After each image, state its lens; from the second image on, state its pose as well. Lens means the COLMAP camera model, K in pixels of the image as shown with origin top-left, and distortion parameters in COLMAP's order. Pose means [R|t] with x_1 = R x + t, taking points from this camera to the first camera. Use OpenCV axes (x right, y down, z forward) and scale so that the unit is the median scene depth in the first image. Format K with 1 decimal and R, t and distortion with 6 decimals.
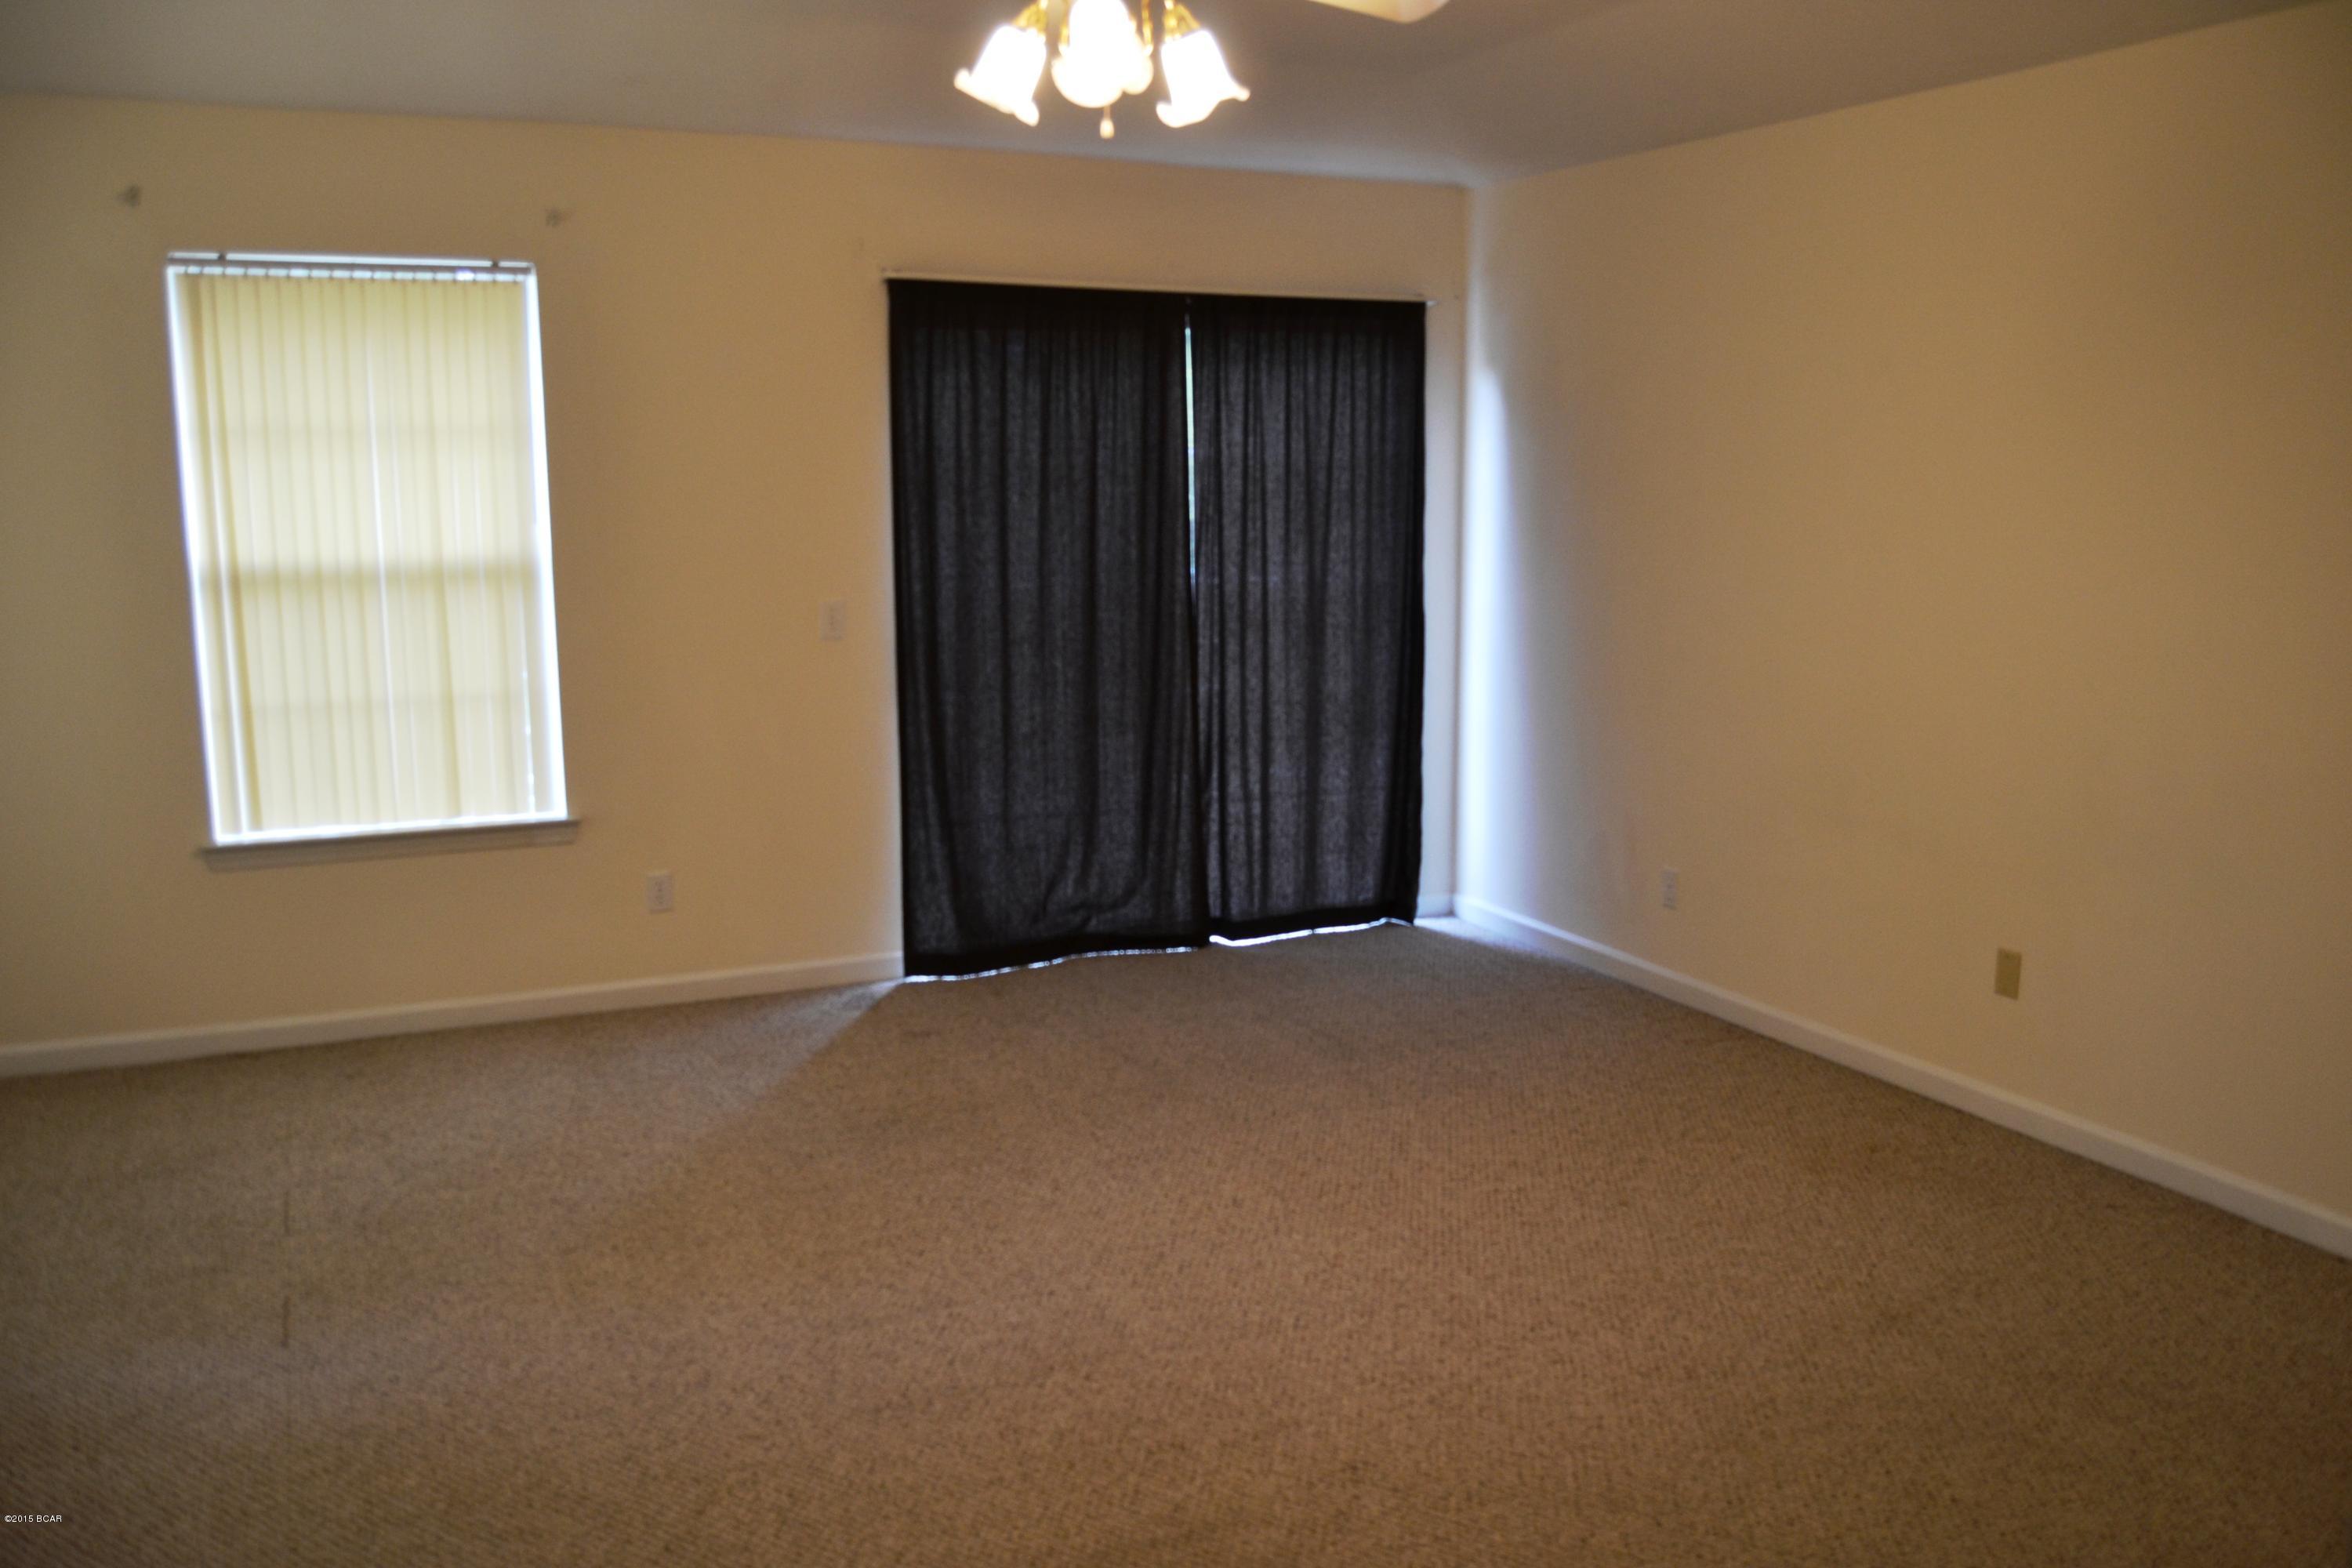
lens RADIAL K [[1861.8, 0, 1183.7], [0, 1861.8, 781.9], [0, 0, 1]] dist [-0.074043, 0.007028]
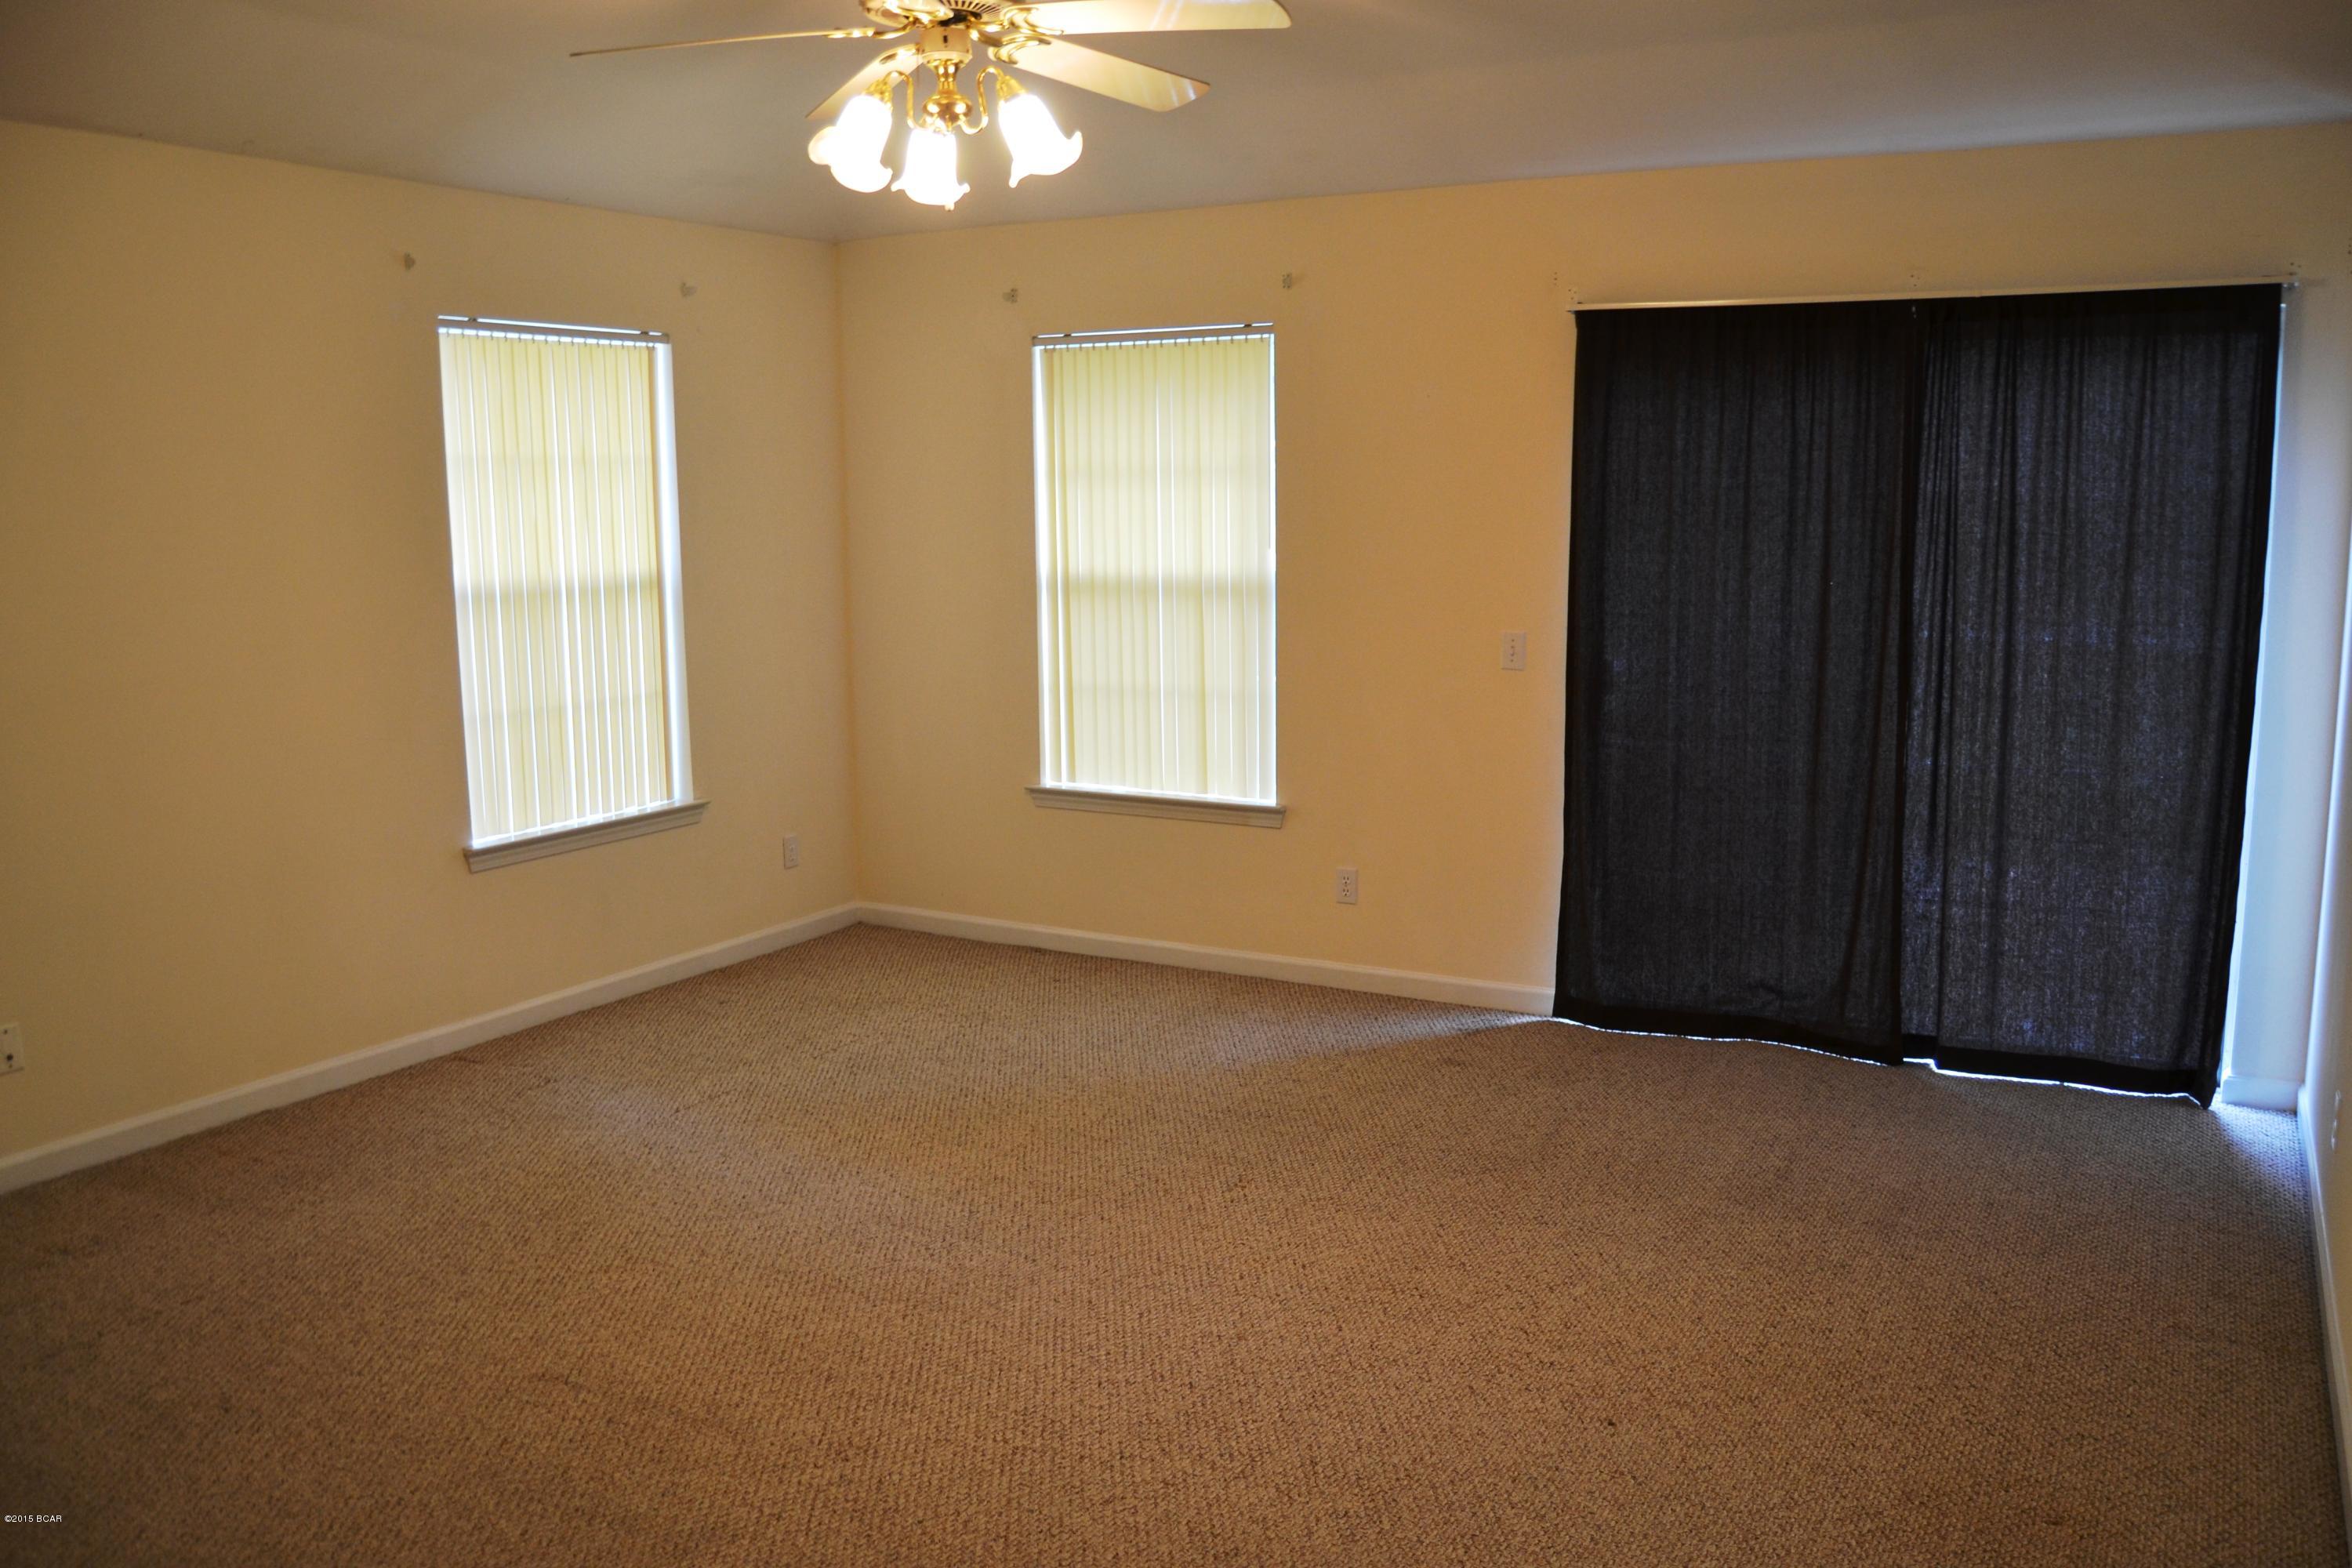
lens RADIAL K [[1861.8, 0, 1184.5], [0, 1861.8, 786.8], [0, 0, 1]] dist [-0.074043, 0.007028]
pose [[0.589777, 0.122217, -0.798264, 0.575317], [-0.128513, 0.990089, 0.056638, -0.052603], [0.797275, 0.069184, 0.599638, 0.275365]]
